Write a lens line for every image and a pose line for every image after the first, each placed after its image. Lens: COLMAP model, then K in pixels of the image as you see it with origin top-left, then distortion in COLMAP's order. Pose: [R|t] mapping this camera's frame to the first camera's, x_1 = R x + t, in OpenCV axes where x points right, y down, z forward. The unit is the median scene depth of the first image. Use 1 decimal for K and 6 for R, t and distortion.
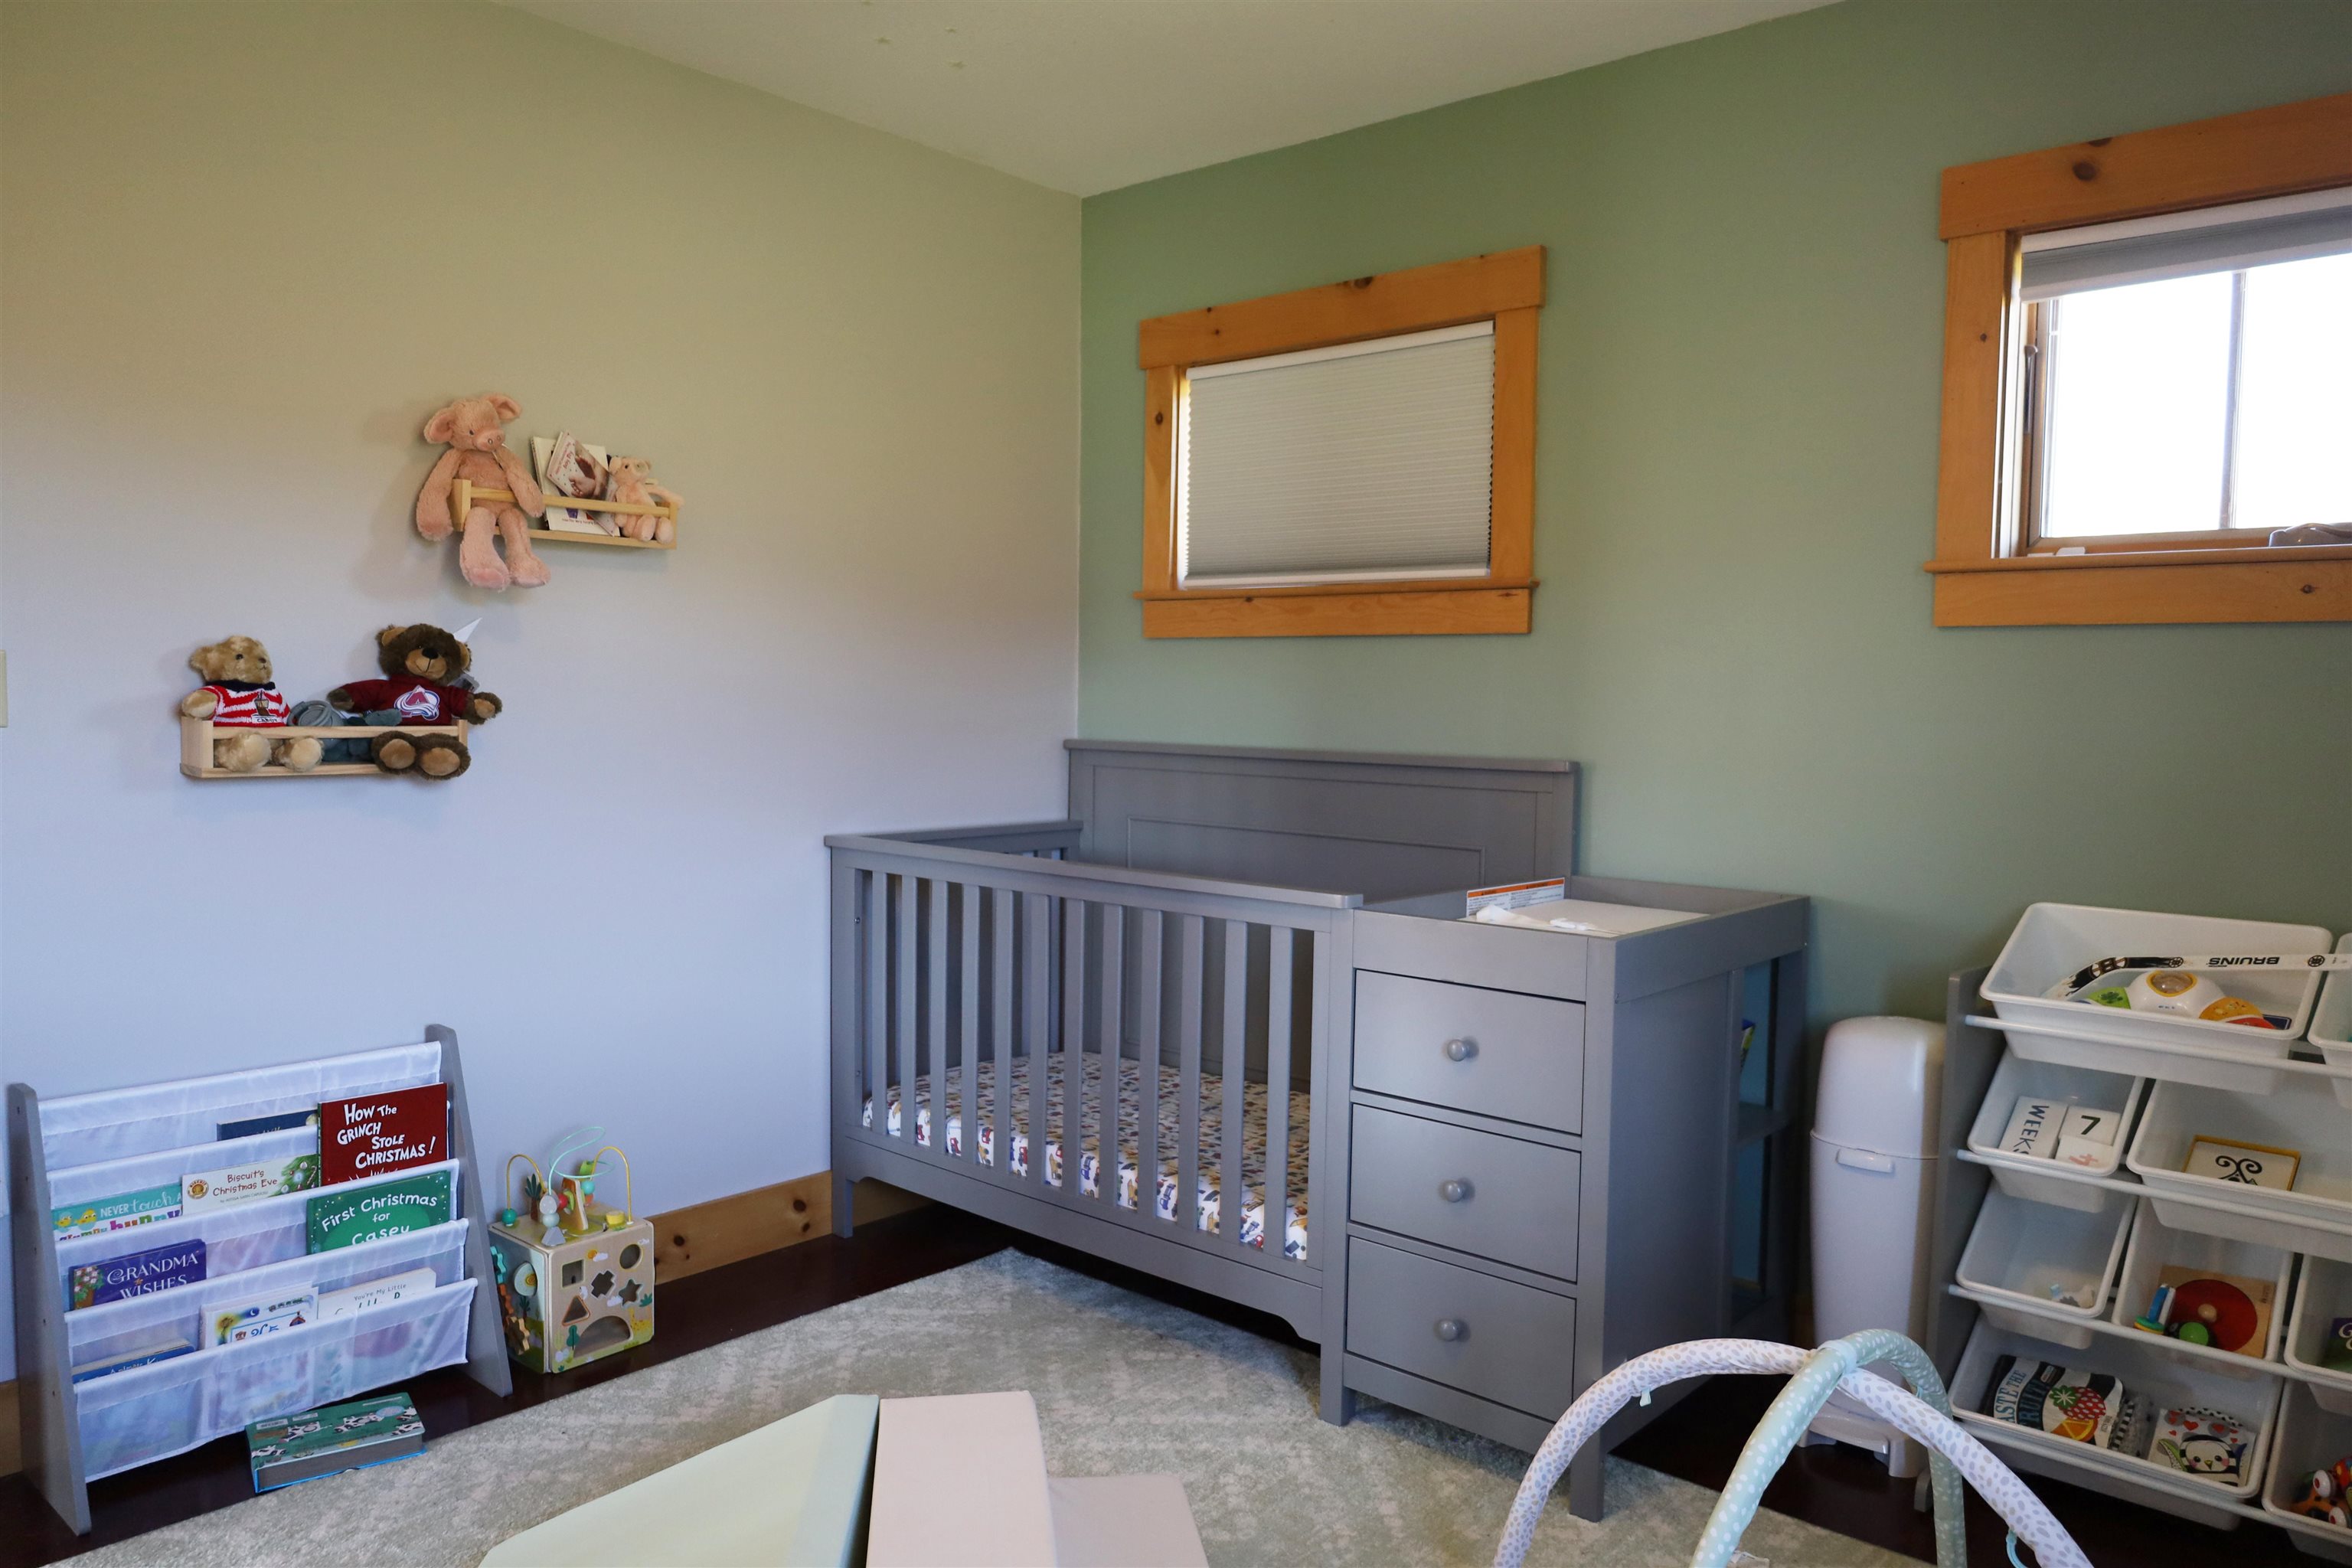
lens RADIAL K [[1643.7, 0, 1176.0], [0, 1643.7, 784.0], [0, 0, 1]] dist [-0.000365, -0.004560]
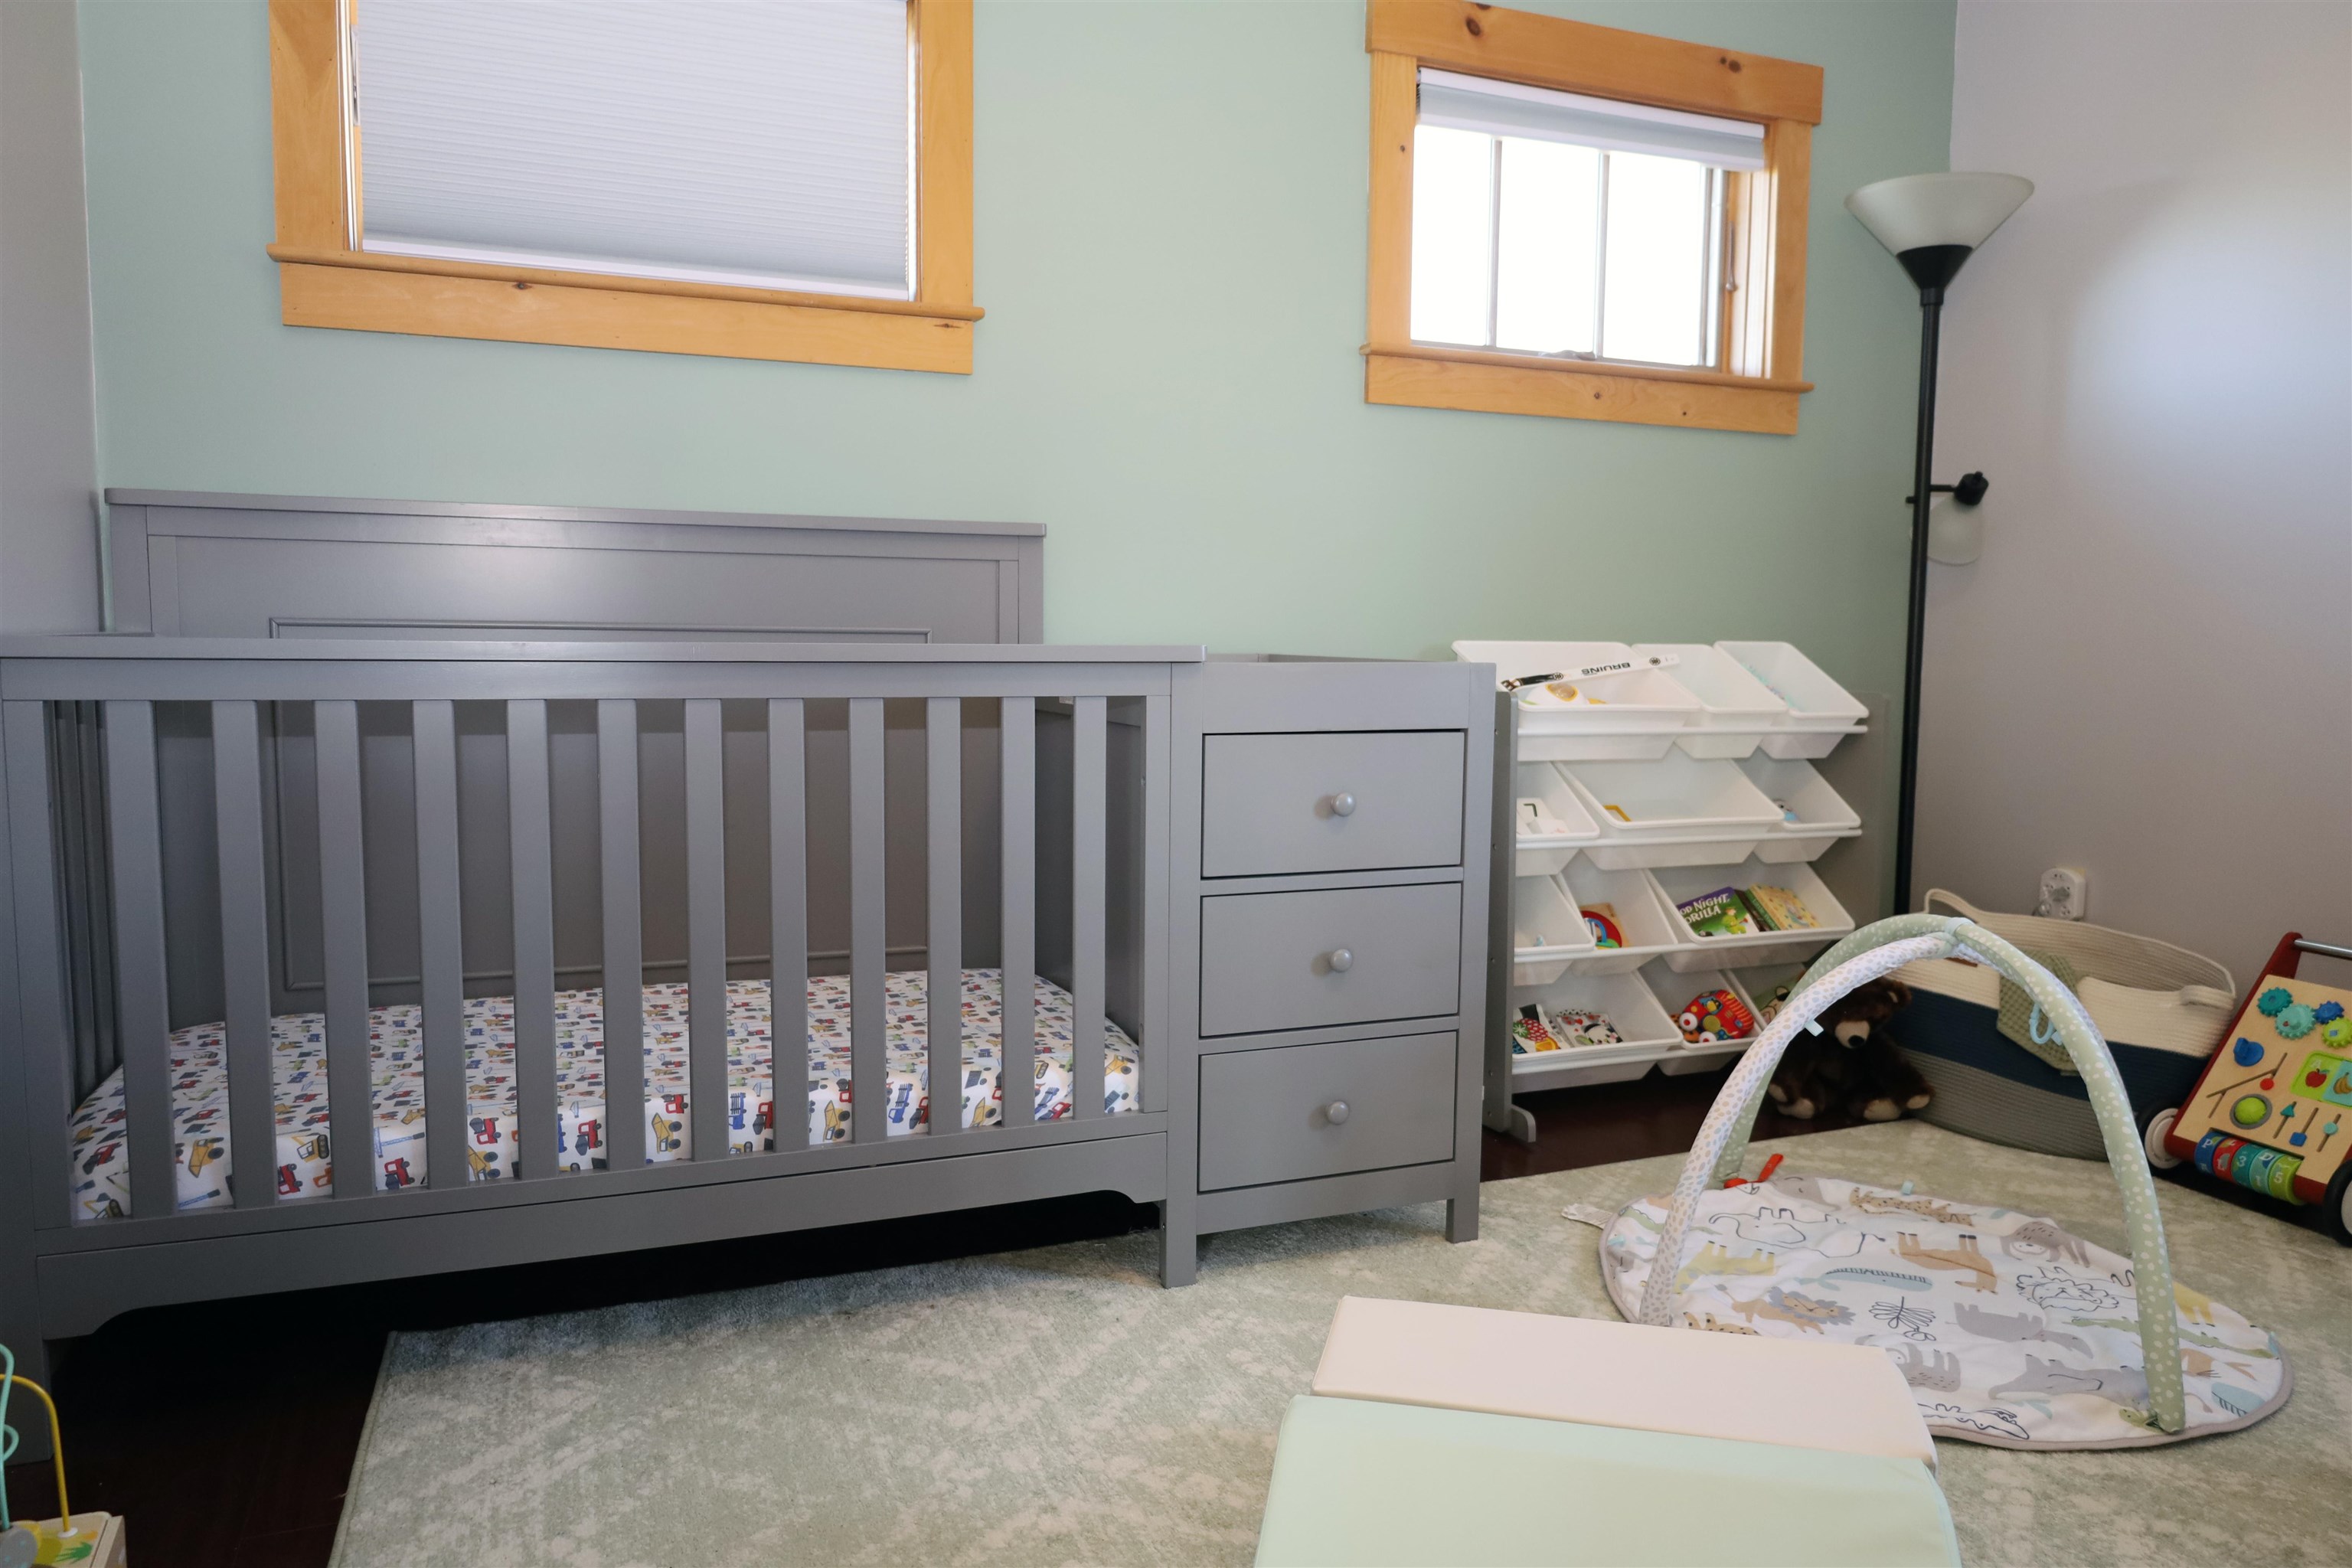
lens RADIAL K [[1643.7, 0, 1176.0], [0, 1643.7, 784.0], [0, 0, 1]] dist [-0.000365, -0.004560]
pose [[0.431549, -0.091762, 0.897410, -0.619128], [0.045309, 0.995762, 0.080031, 0.066776], [-0.900951, 0.006123, 0.433877, 0.625723]]
